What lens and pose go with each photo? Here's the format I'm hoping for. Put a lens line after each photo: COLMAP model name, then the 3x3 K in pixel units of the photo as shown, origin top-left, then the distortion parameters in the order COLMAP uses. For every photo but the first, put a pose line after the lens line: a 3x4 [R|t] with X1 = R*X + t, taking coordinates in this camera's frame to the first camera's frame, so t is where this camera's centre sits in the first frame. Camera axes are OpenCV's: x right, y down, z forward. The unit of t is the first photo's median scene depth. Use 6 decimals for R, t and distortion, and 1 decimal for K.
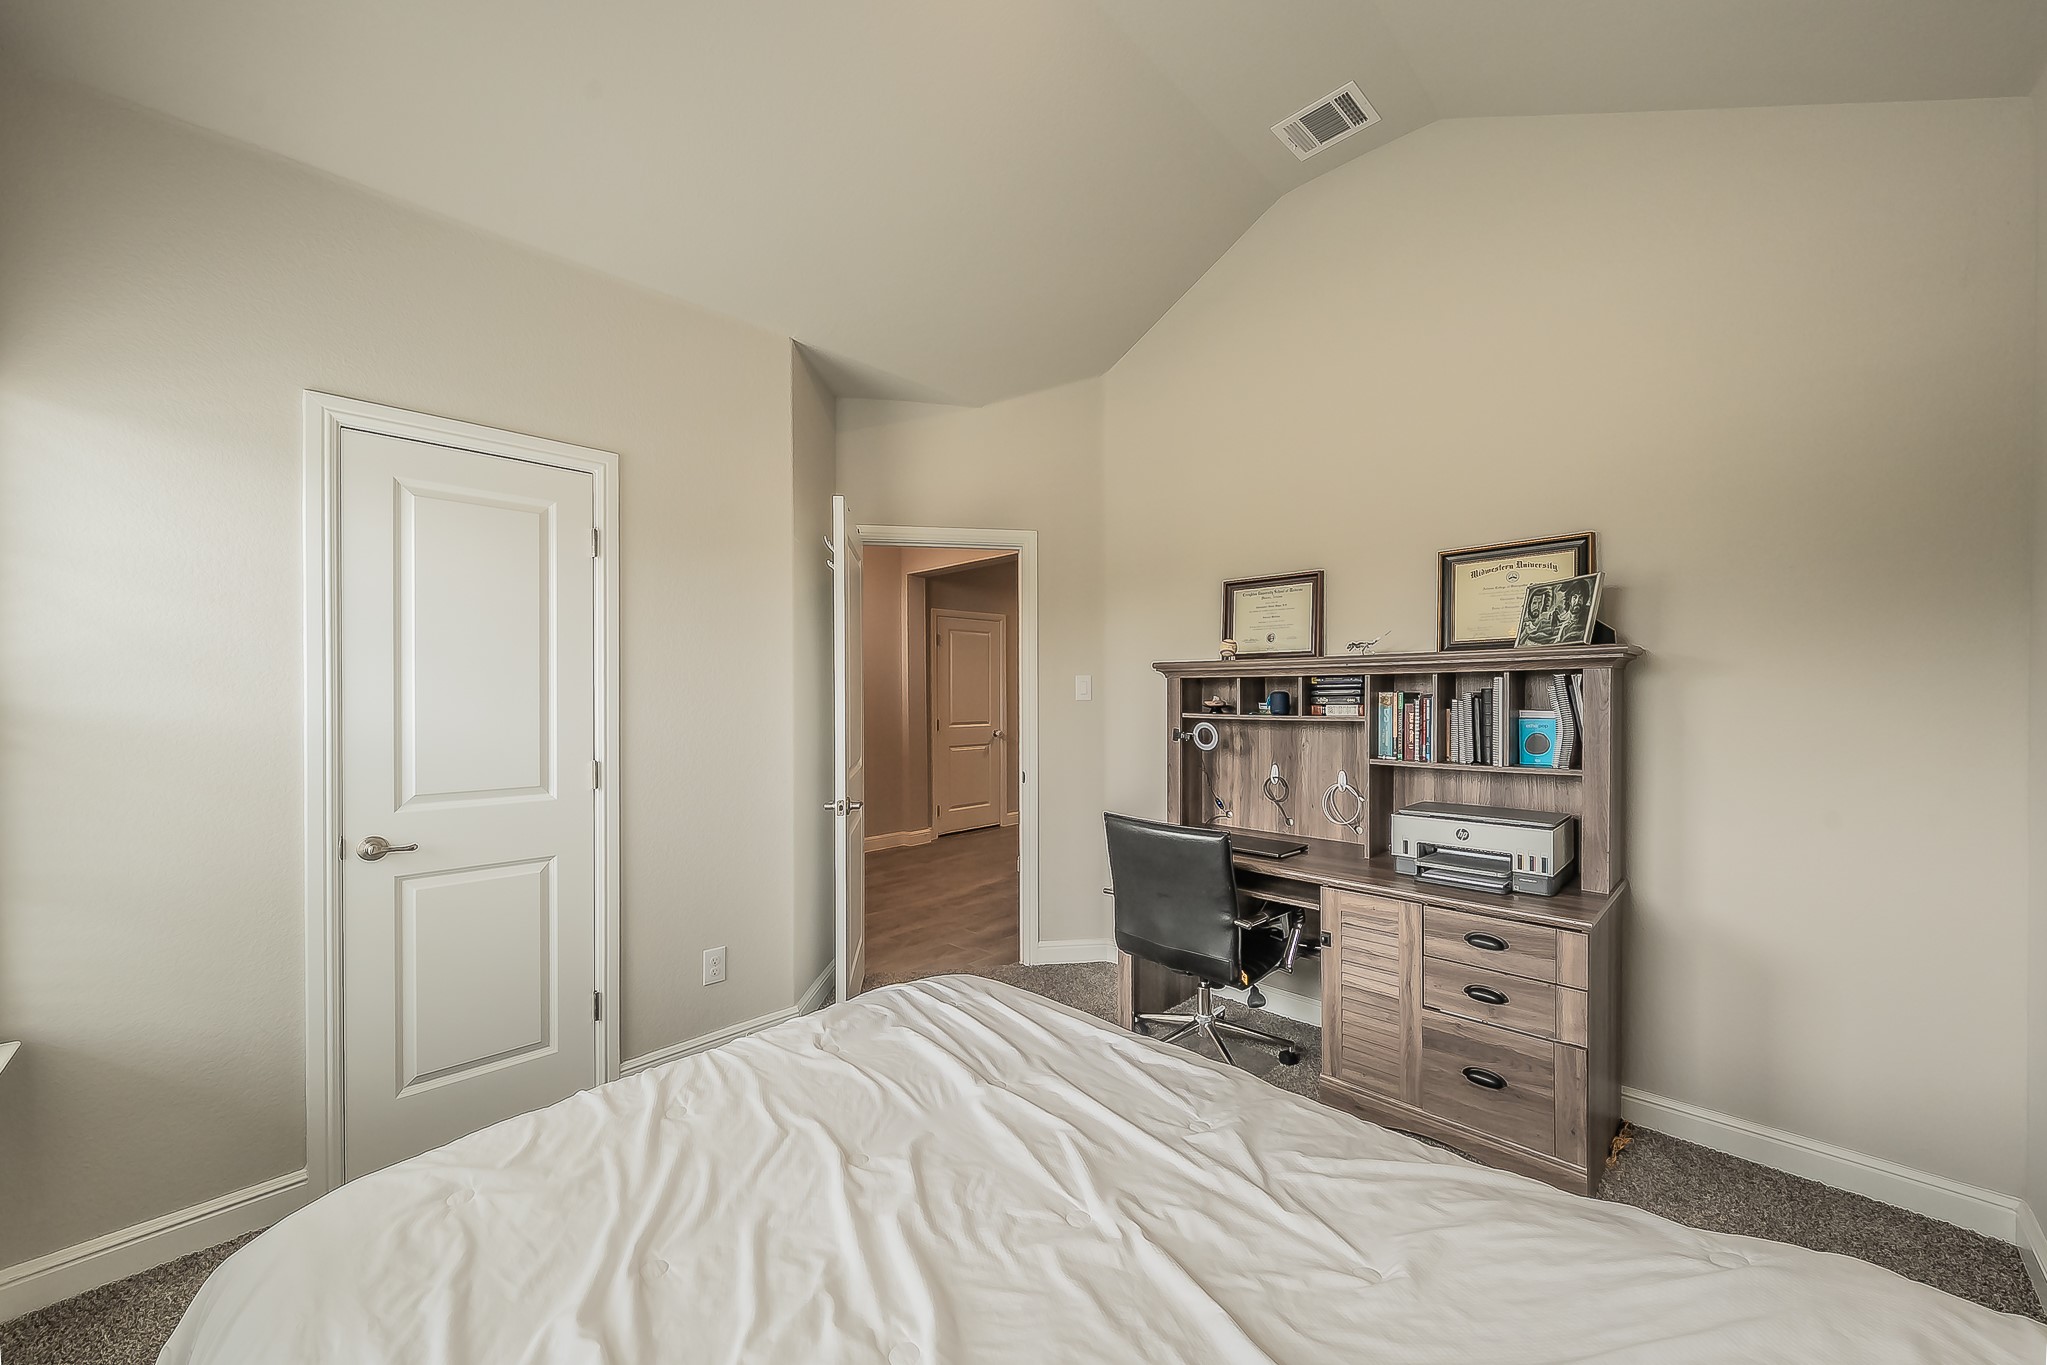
lens RADIAL K [[765.8, 0, 1014.7], [0, 765.8, 696.5], [0, 0, 1]] dist [0.002340, 0.000092]
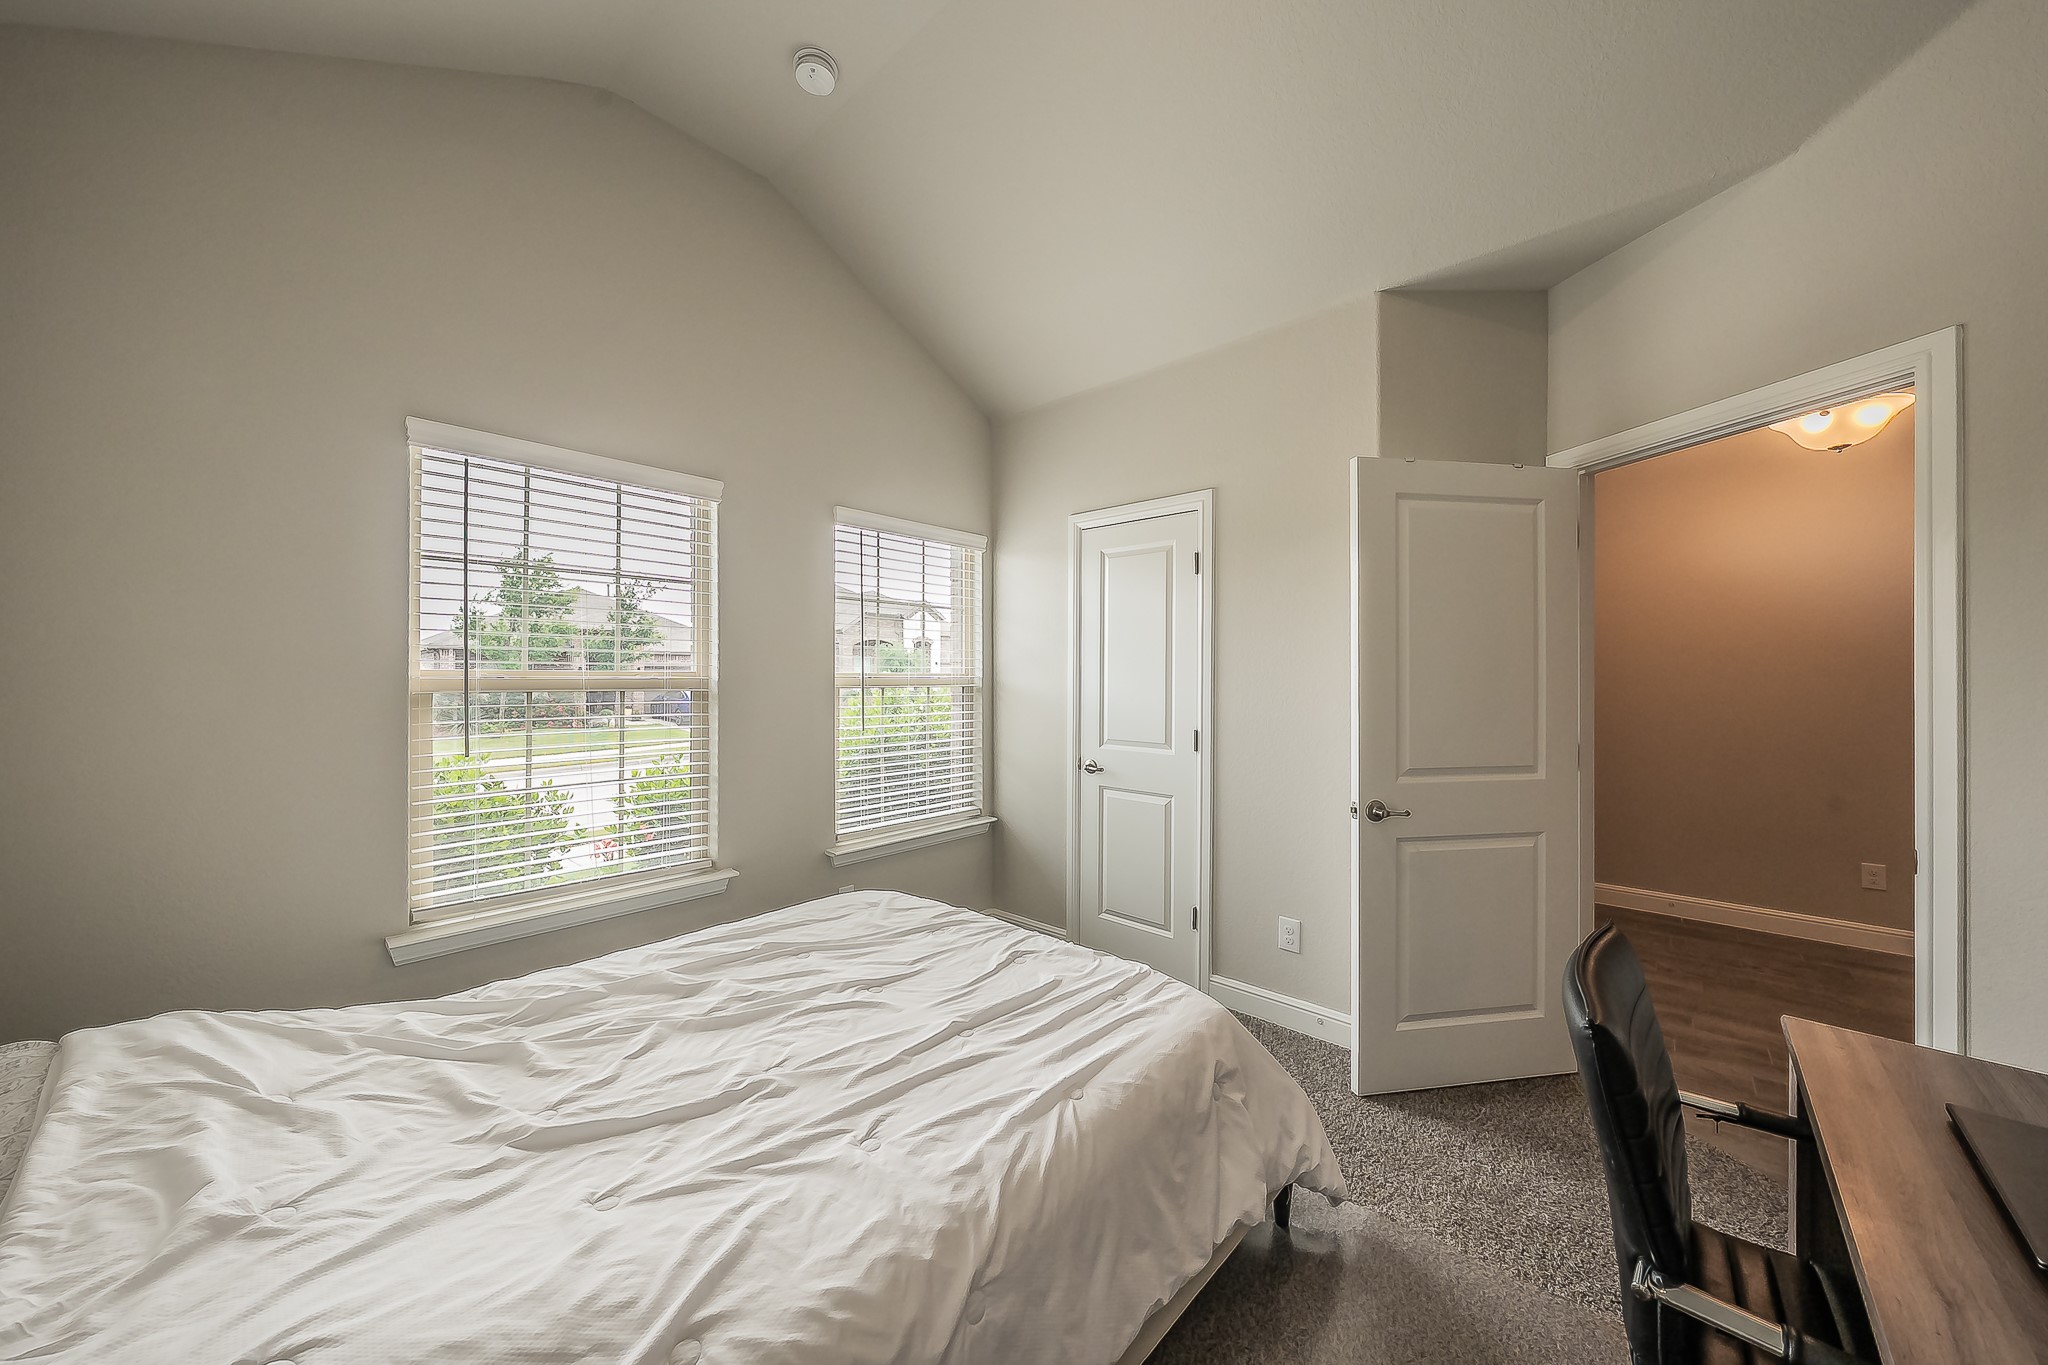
lens RADIAL K [[699.8, 0, 1022.7], [0, 699.8, 675.4], [0, 0, 1]] dist [-0.003079, -0.000152]
pose [[0.045762, 0.000421, -0.998952, 0.675717], [-0.007365, 0.999973, 0.000084, -0.006967], [0.998925, 0.007354, 0.045764, 0.699973]]
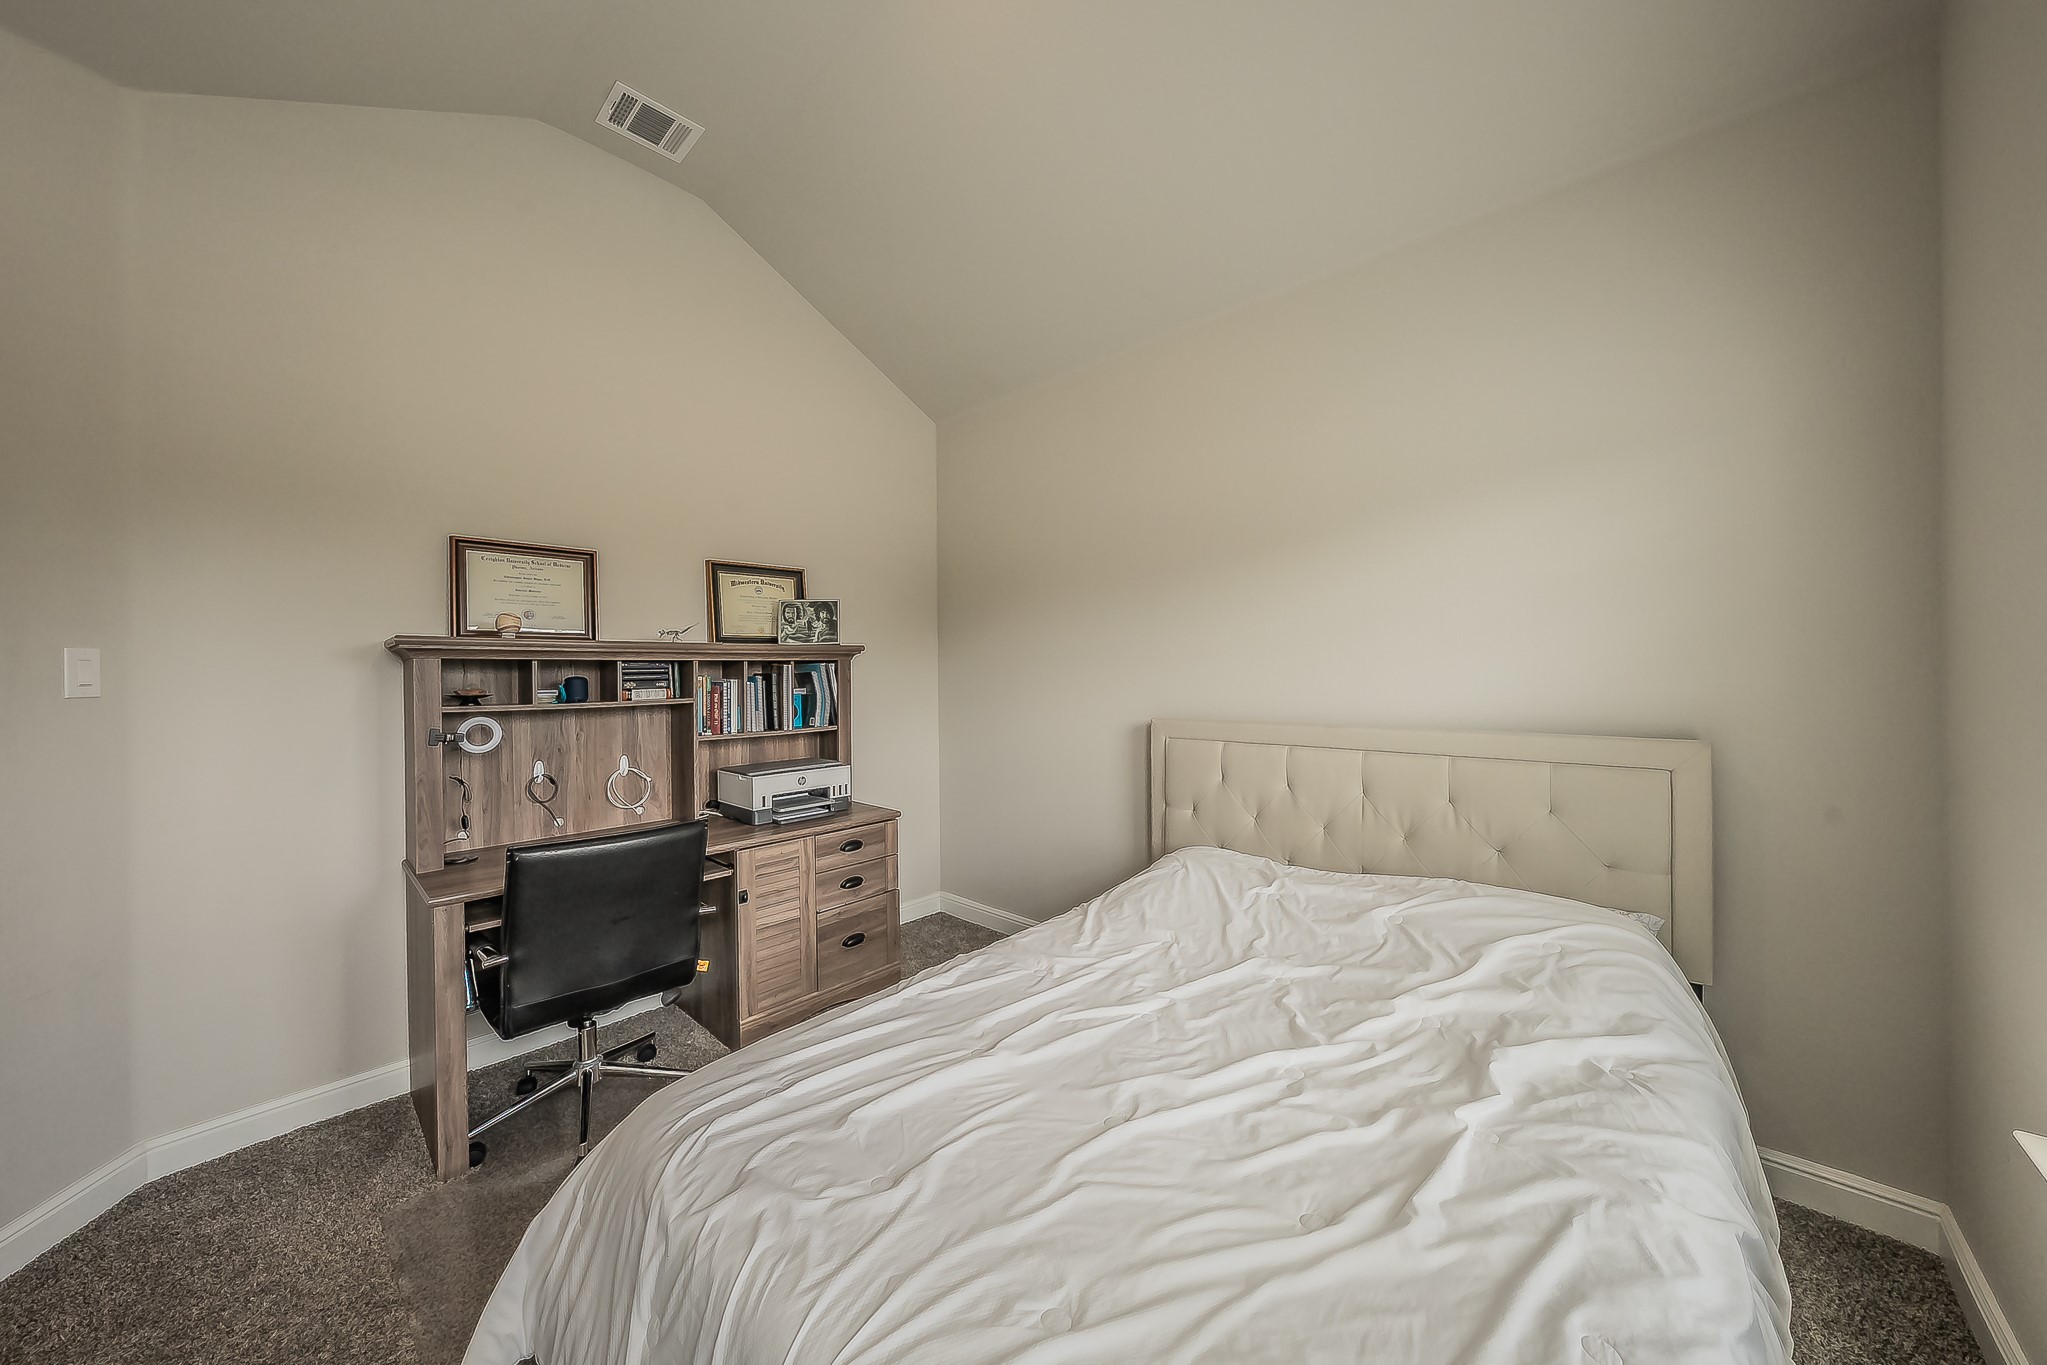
lens RADIAL K [[699.5, 0, 1015.1], [0, 699.5, 675.3], [0, 0, 1]] dist [-0.003079, -0.000152]
pose [[-0.046496, 0.004416, 0.998909, -0.650560], [0.017849, 0.999834, -0.003590, 0.005361], [-0.998759, 0.017663, -0.046567, 0.670441]]
